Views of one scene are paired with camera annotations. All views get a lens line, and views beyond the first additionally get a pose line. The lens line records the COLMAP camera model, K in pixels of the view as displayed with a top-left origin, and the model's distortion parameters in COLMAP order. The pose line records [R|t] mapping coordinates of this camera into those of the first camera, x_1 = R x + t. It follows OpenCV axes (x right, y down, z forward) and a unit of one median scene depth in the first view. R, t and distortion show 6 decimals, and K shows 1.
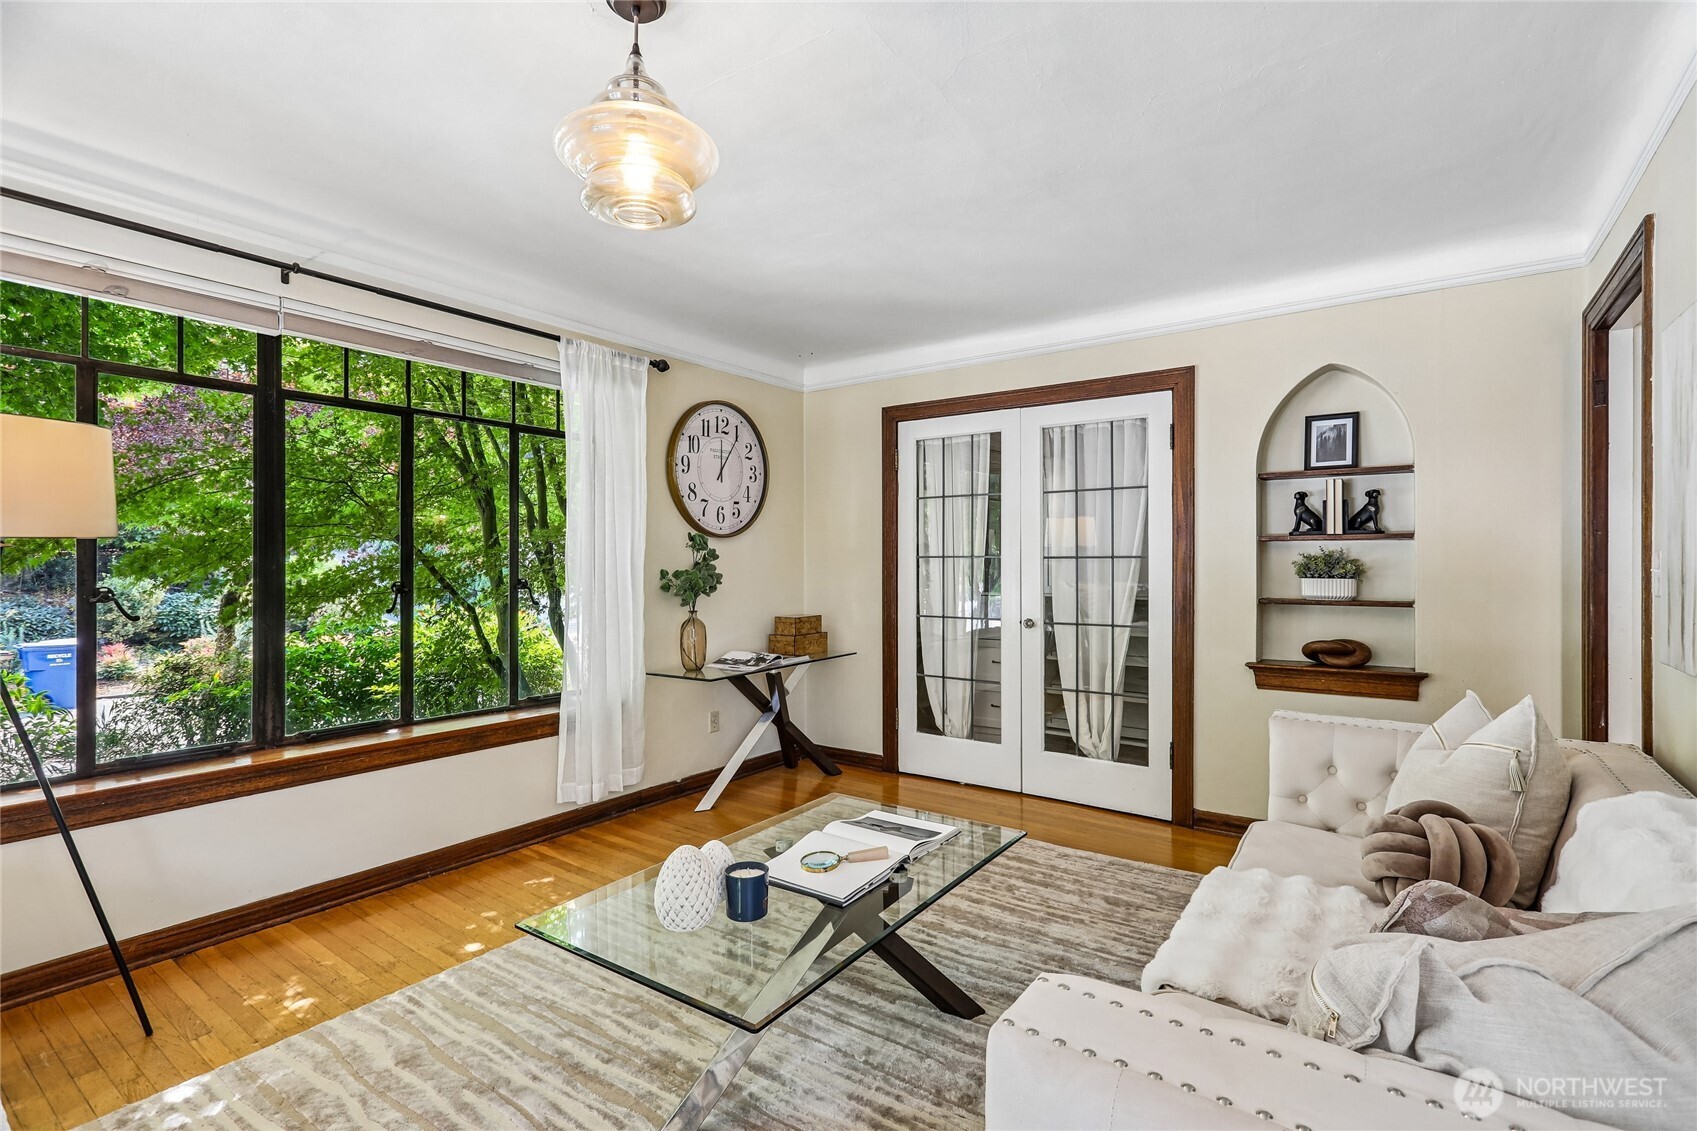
lens RADIAL K [[798.5, 0, 845.8], [0, 798.5, 556.7], [0, 0, 1]] dist [-0.004504, 0.003890]
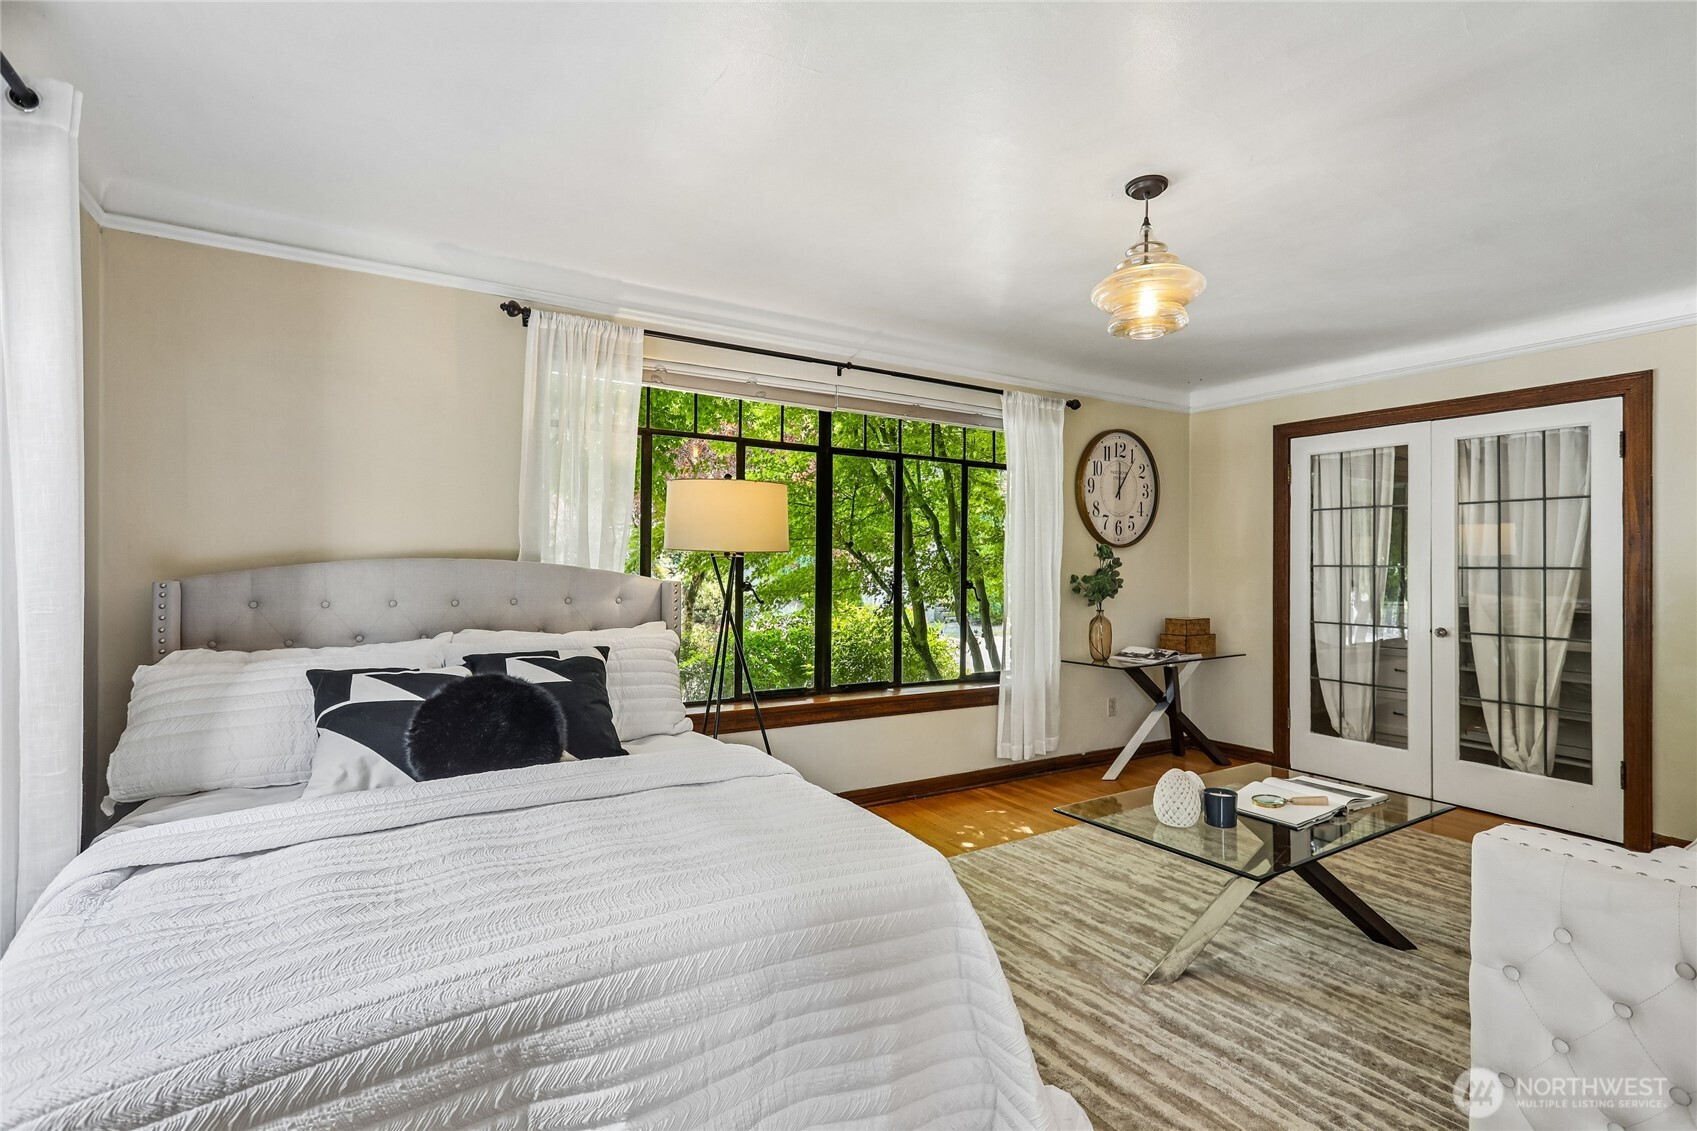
lens RADIAL K [[798.5, 0, 851.3], [0, 798.5, 553.9], [0, 0, 1]] dist [-0.004504, 0.003890]
pose [[0.926091, 0.003598, -0.377282, -0.098968], [-0.007640, 0.999928, -0.009220, -0.001645], [0.377222, 0.011421, 0.926052, -0.266265]]
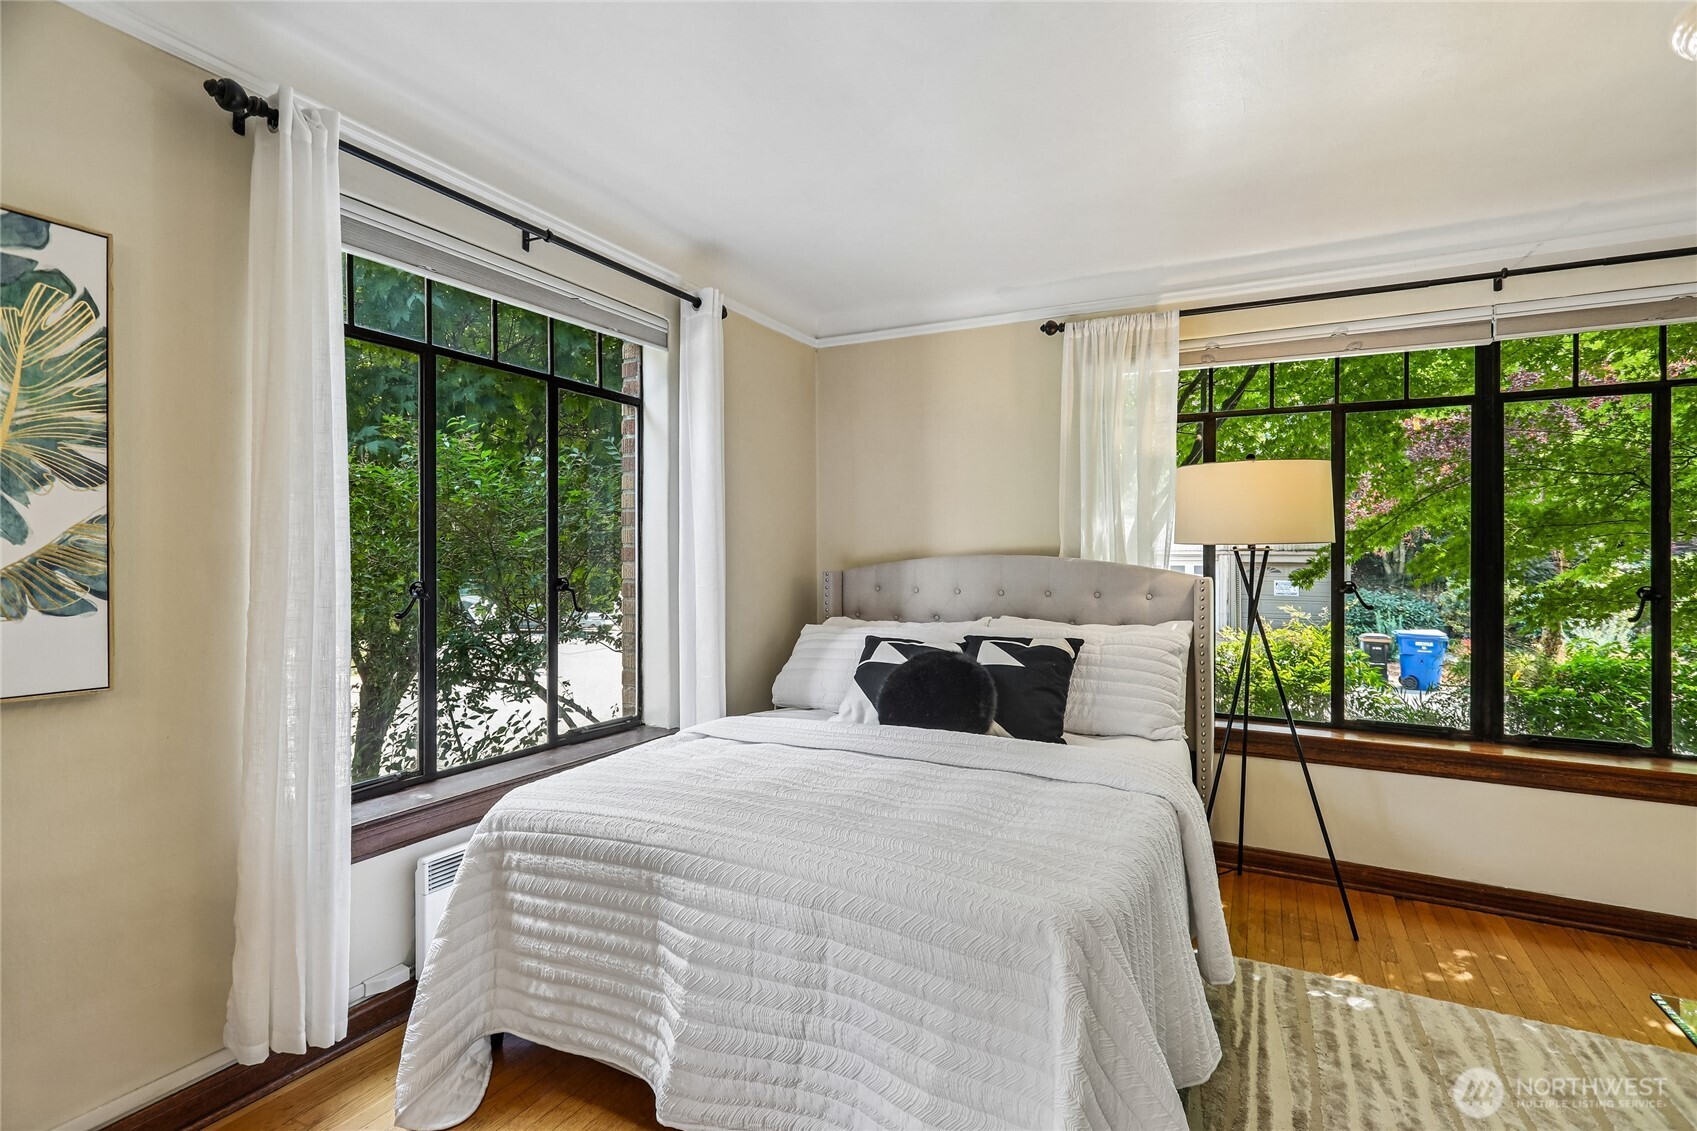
lens RADIAL K [[798.5, 0, 848.0], [0, 798.5, 555.9], [0, 0, 1]] dist [-0.004504, 0.003890]
pose [[0.150316, -0.000465, -0.988638, 0.142211], [-0.002194, 0.999997, -0.000804, 0.000751], [0.988636, 0.002290, 0.150315, 0.016014]]
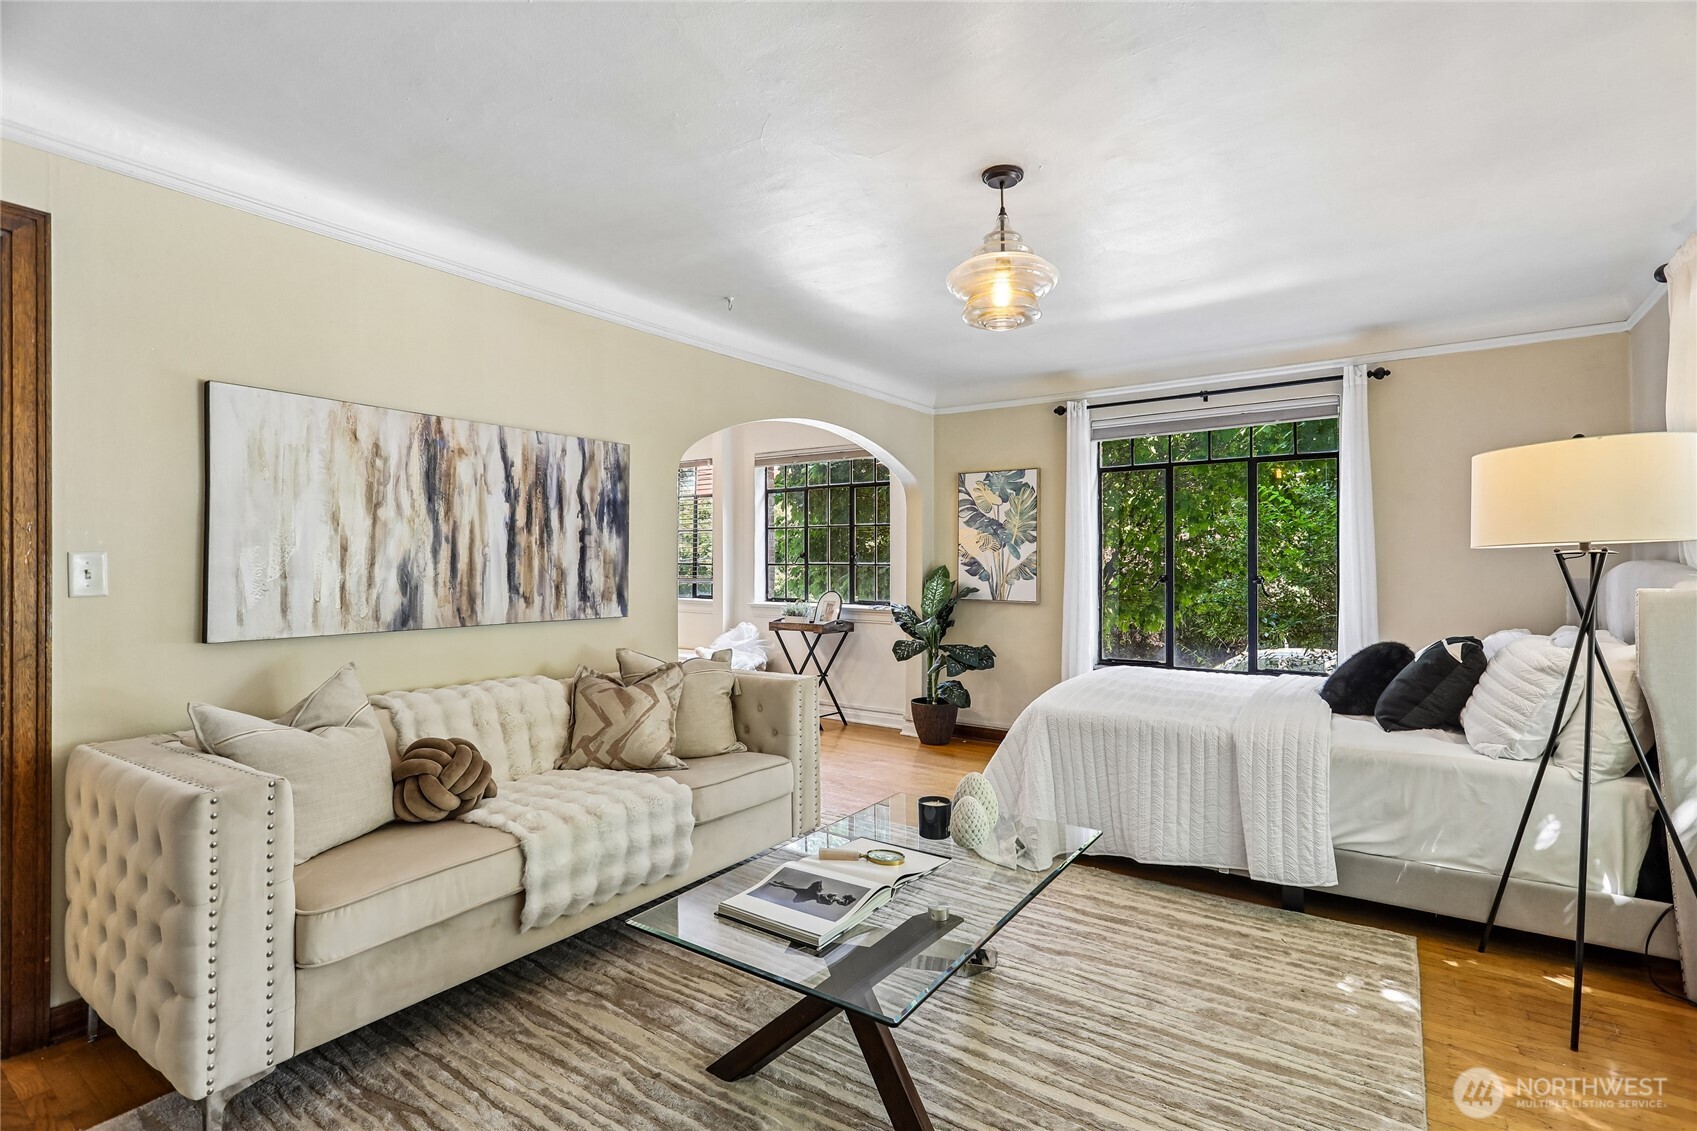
lens RADIAL K [[798.5, 0, 848.7], [0, 798.5, 554.9], [0, 0, 1]] dist [-0.004504, 0.003890]
pose [[-0.999962, -0.003225, -0.008043, 0.008334], [-0.003147, 0.999949, -0.009634, 0.001932], [0.008074, -0.009608, -0.999921, 1.169579]]
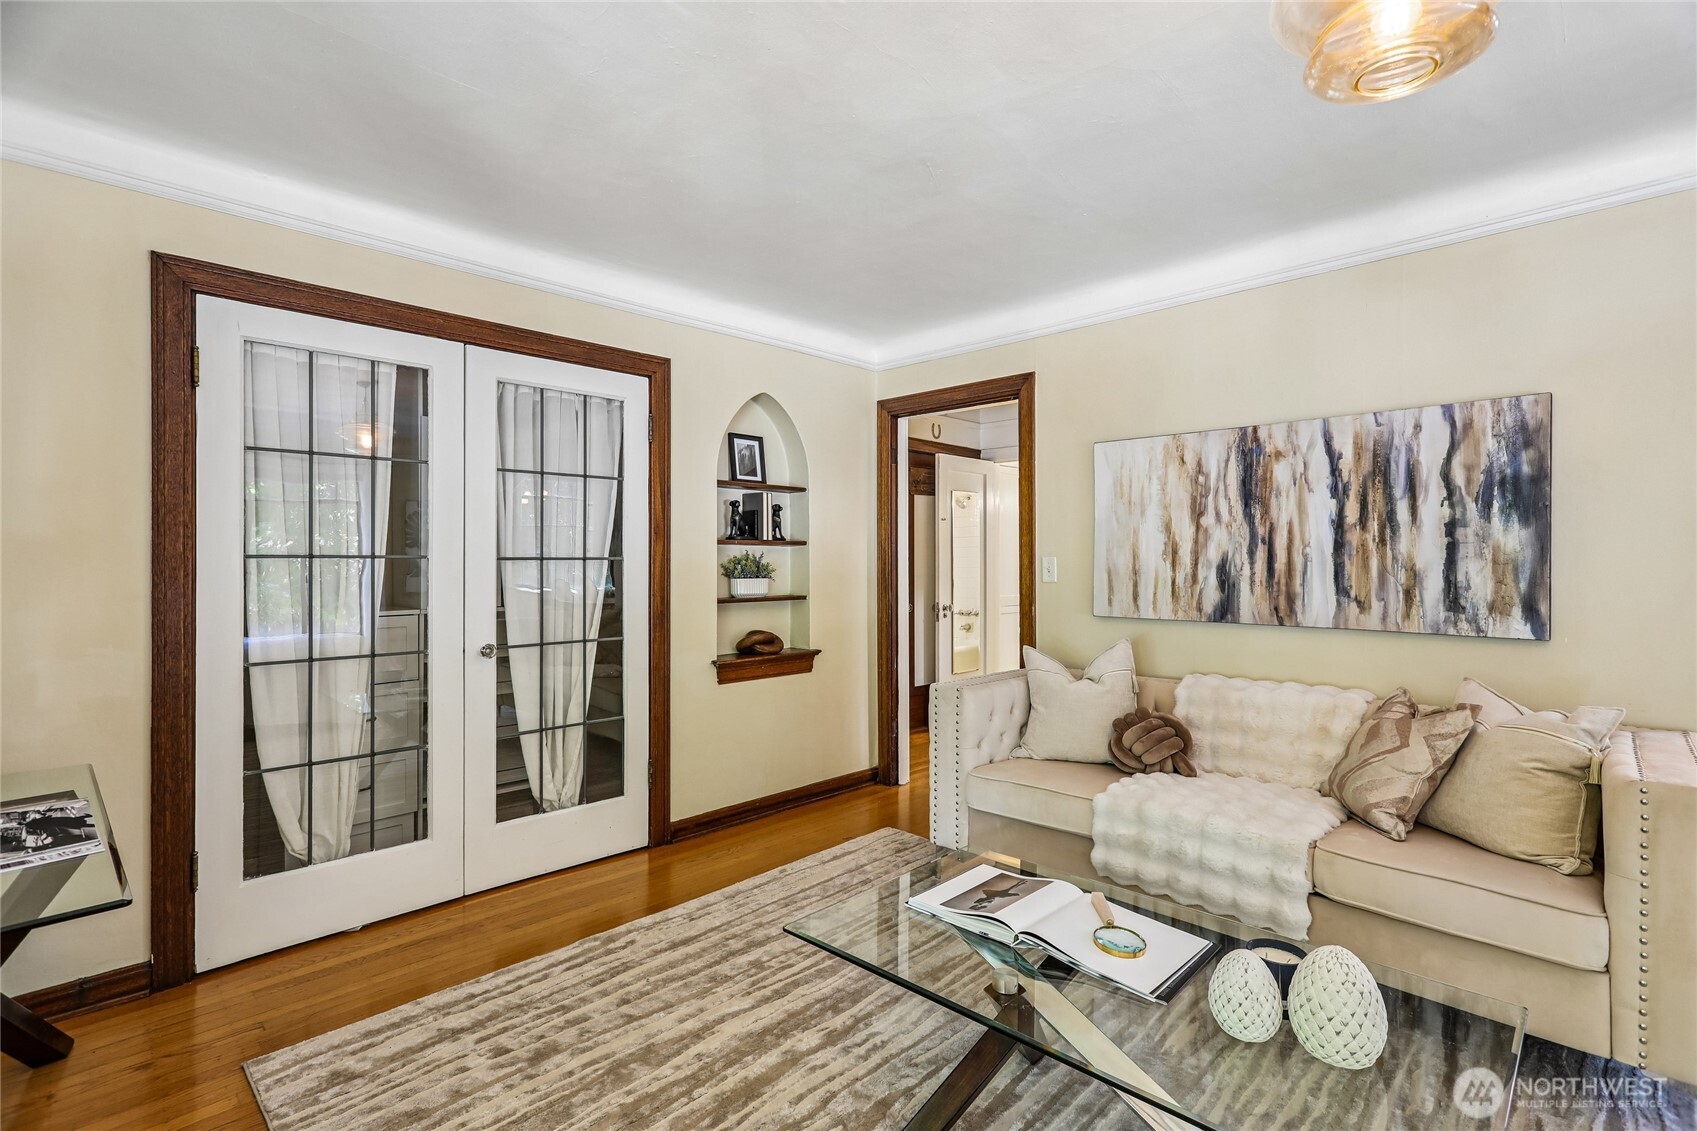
lens RADIAL K [[798.5, 0, 851.0], [0, 798.5, 562.3], [0, 0, 1]] dist [-0.004504, 0.003890]
pose [[0.155686, 0.001655, 0.987805, -0.494982], [-0.003065, 0.999995, -0.001192, 0.004983], [-0.987802, -0.002842, 0.155690, 0.664559]]
